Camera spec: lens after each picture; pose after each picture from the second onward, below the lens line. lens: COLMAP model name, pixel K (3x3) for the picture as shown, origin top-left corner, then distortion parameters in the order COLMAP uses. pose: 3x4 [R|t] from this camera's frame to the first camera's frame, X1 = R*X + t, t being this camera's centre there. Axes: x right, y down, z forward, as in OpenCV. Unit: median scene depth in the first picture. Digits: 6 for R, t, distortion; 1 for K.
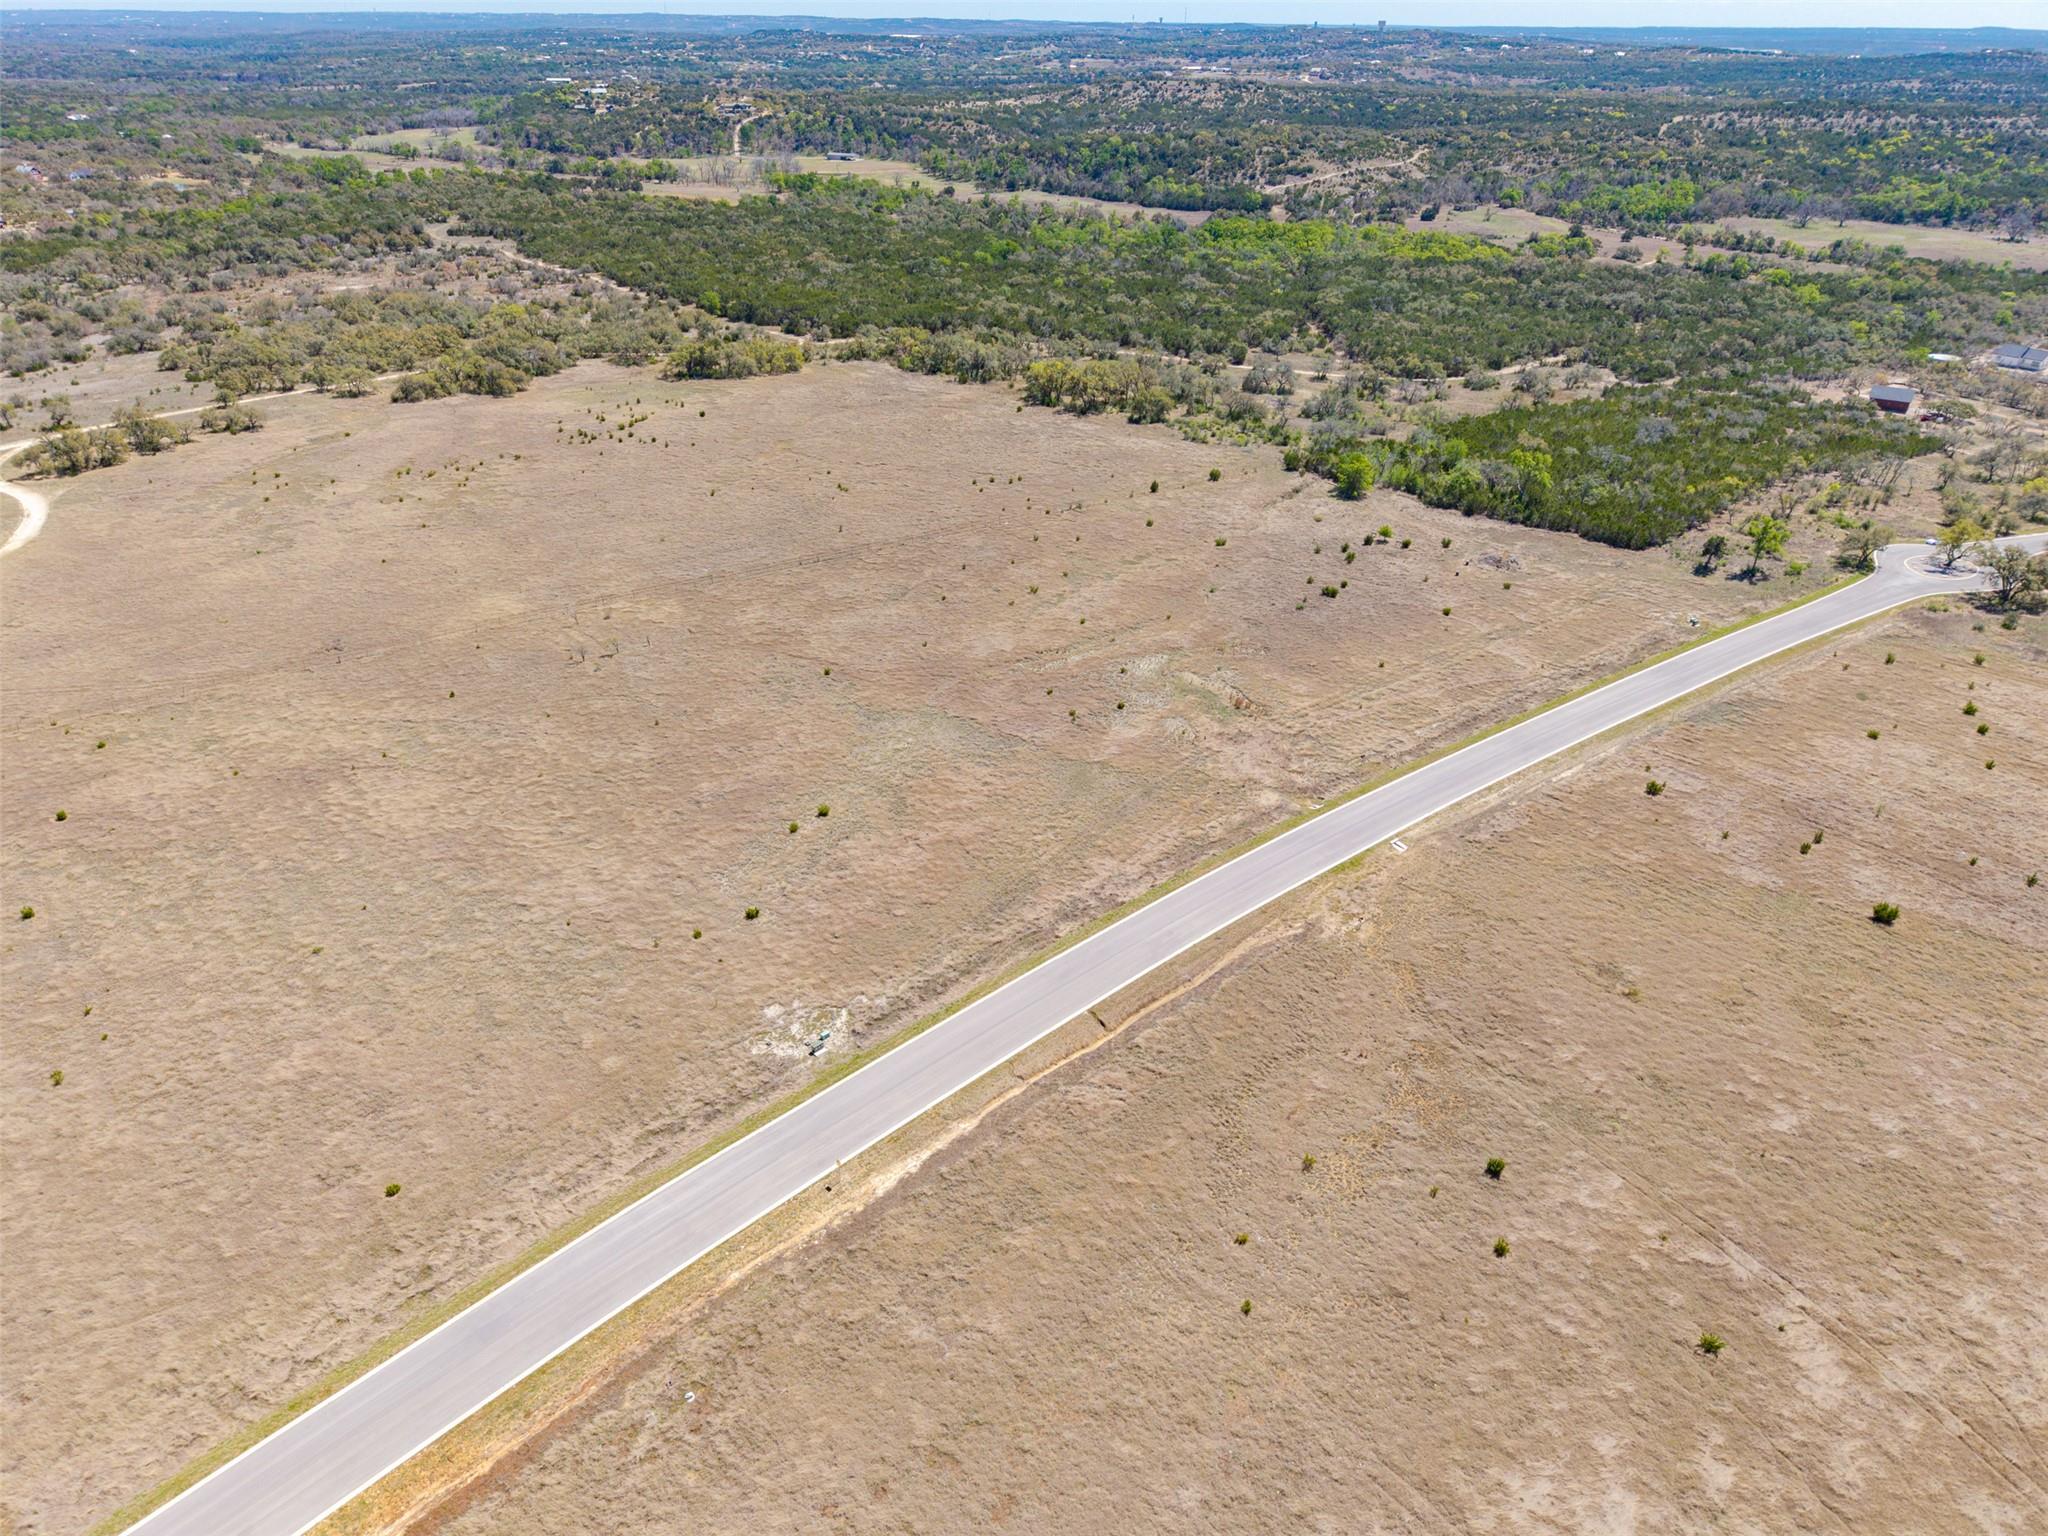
lens RADIAL K [[1368.5, 0, 1017.7], [0, 1368.5, 766.8], [0, 0, 1]] dist [0.029672, -0.029141]
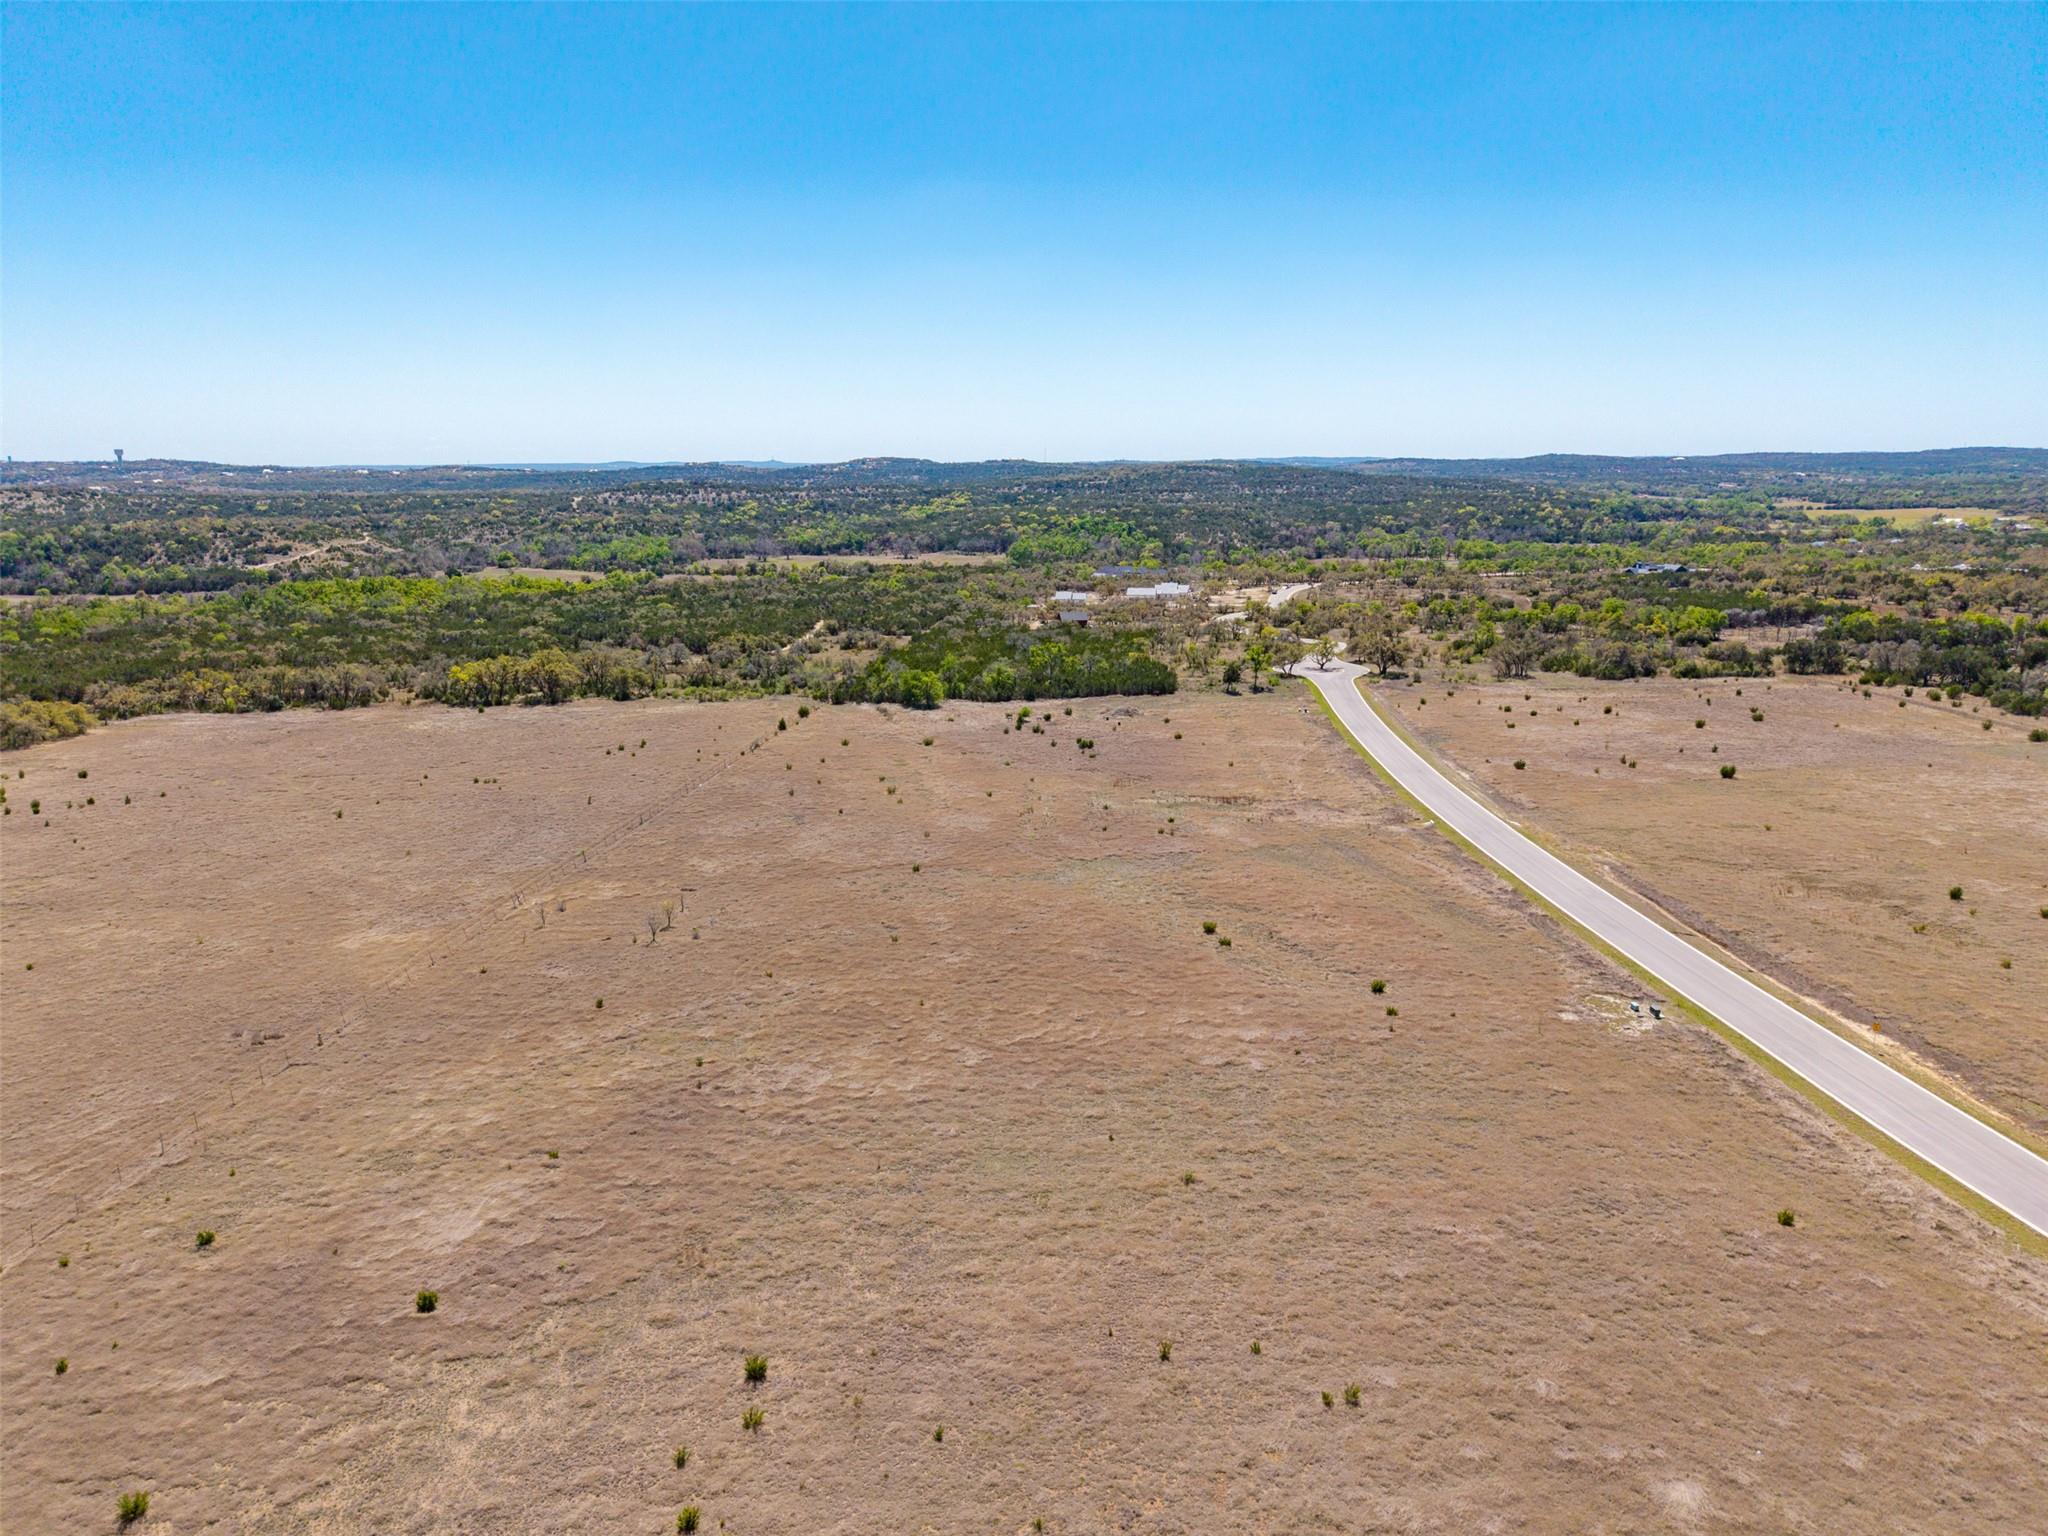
lens RADIAL K [[1368.5, 0, 1019.6], [0, 1368.5, 777.9], [0, 0, 1]] dist [0.029672, -0.029141]
pose [[0.665215, -0.179204, 0.724828, -0.714018], [0.366676, 0.924052, -0.108060, -0.006462], [-0.650414, 0.337660, 0.680403, 0.358171]]
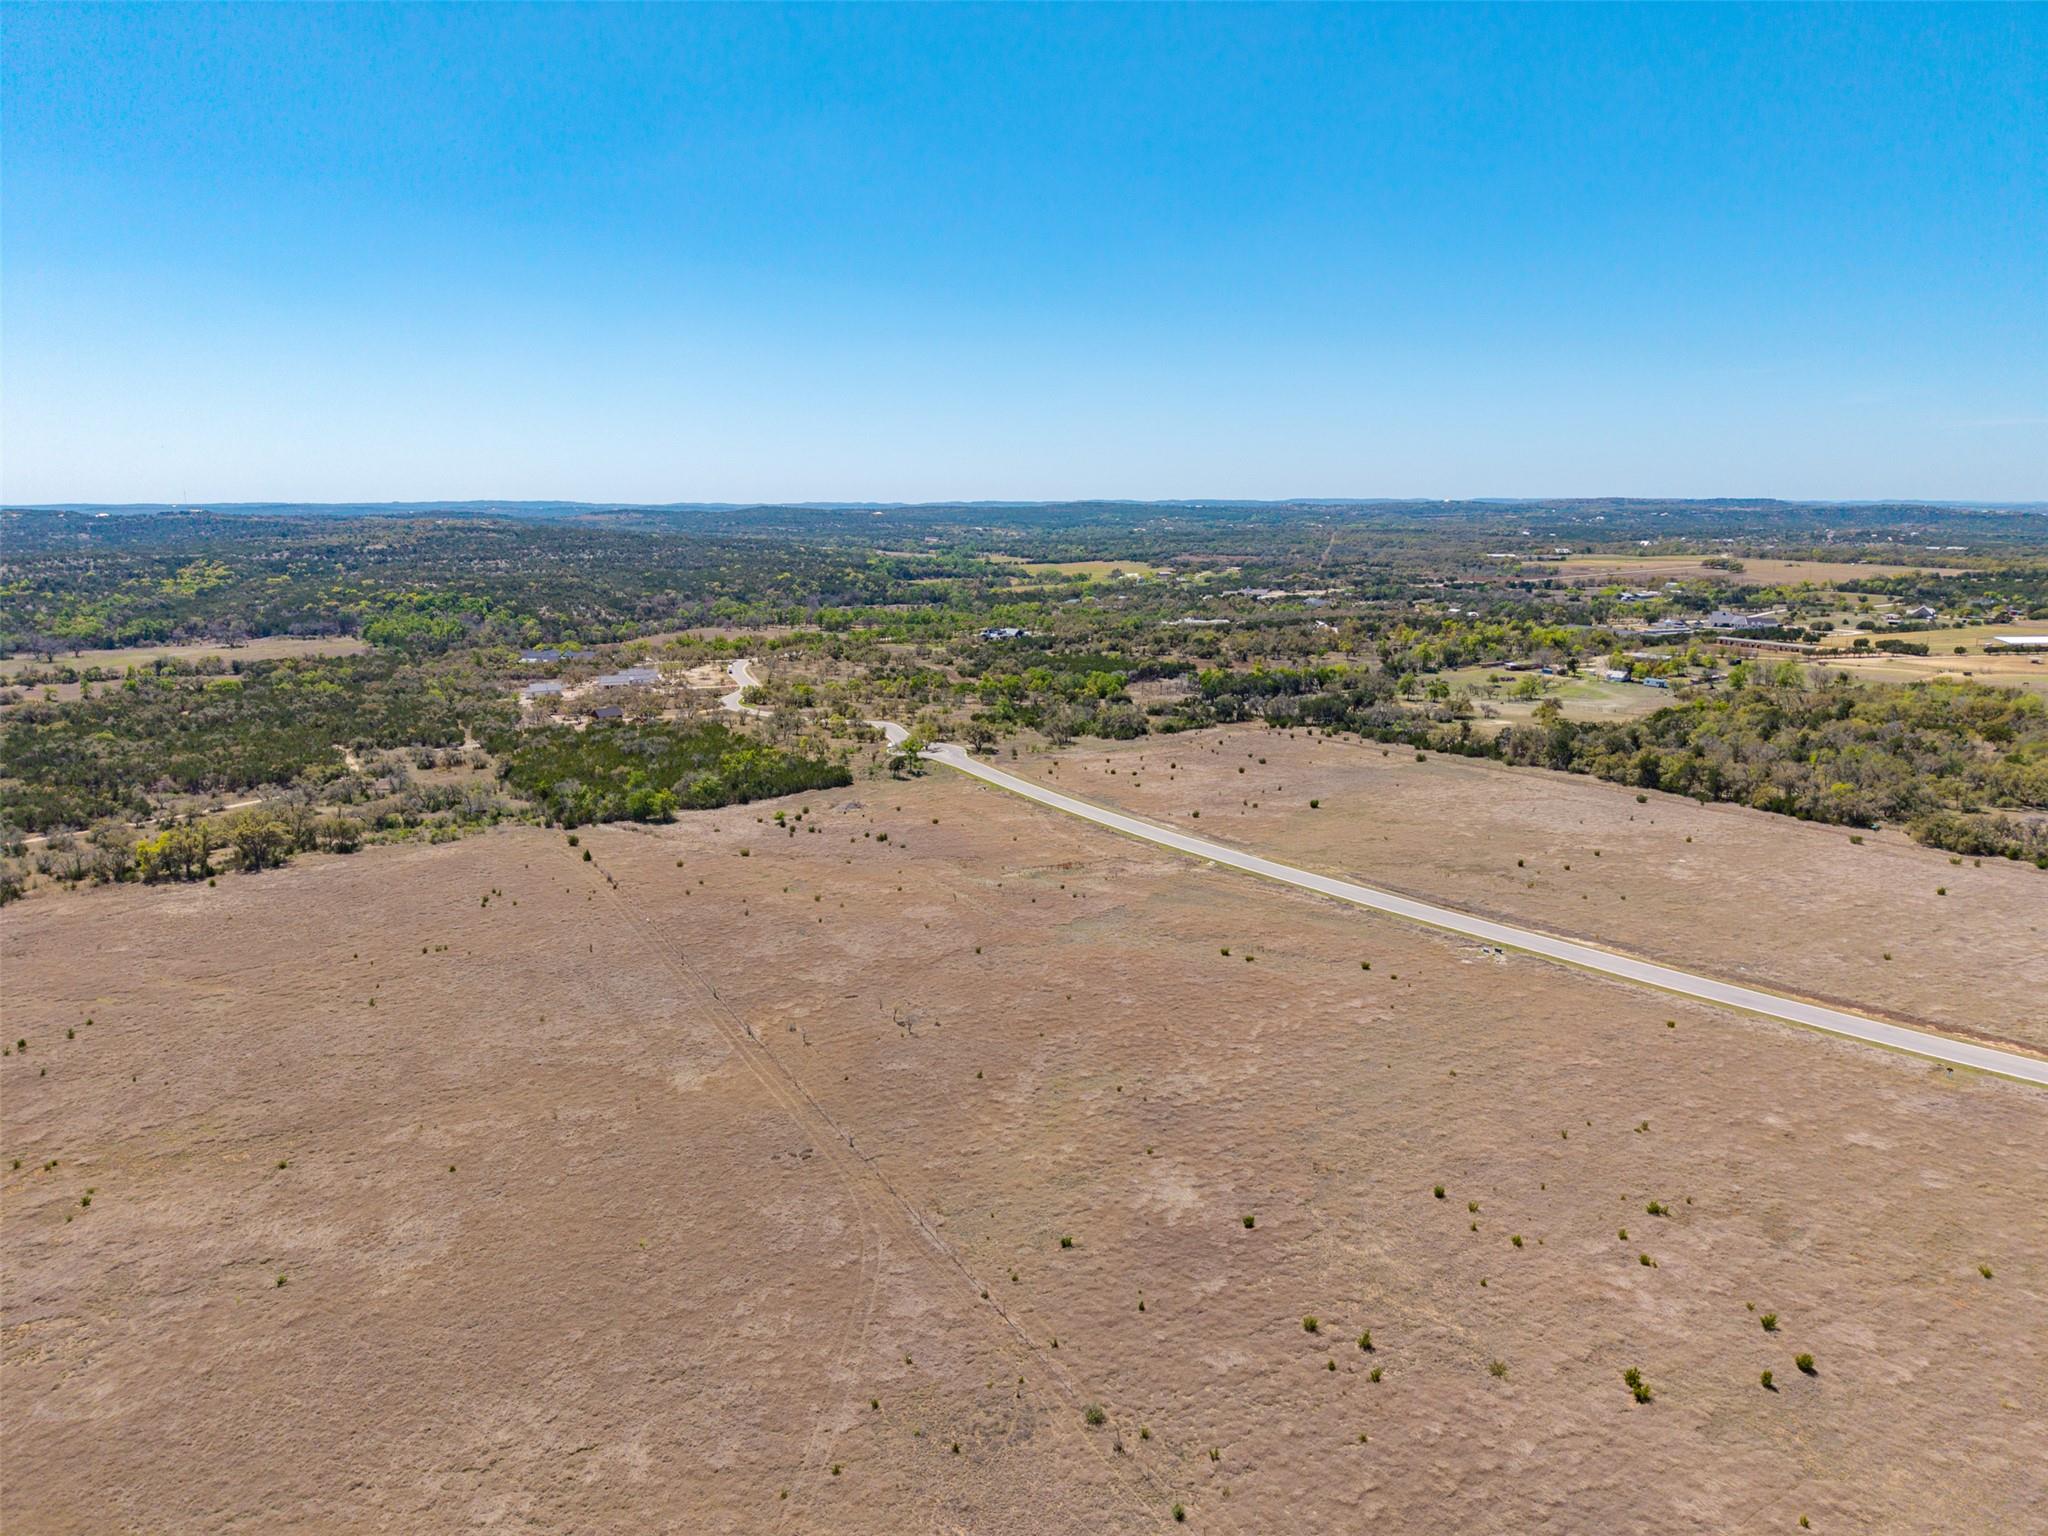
lens RADIAL K [[1368.5, 0, 1018.0], [0, 1368.5, 775.0], [0, 0, 1]] dist [0.029672, -0.029141]
pose [[0.156573, -0.203122, 0.966554, -1.224832], [0.476090, 0.872945, 0.106328, -0.308352], [-0.865346, 0.443518, 0.233384, 0.643992]]
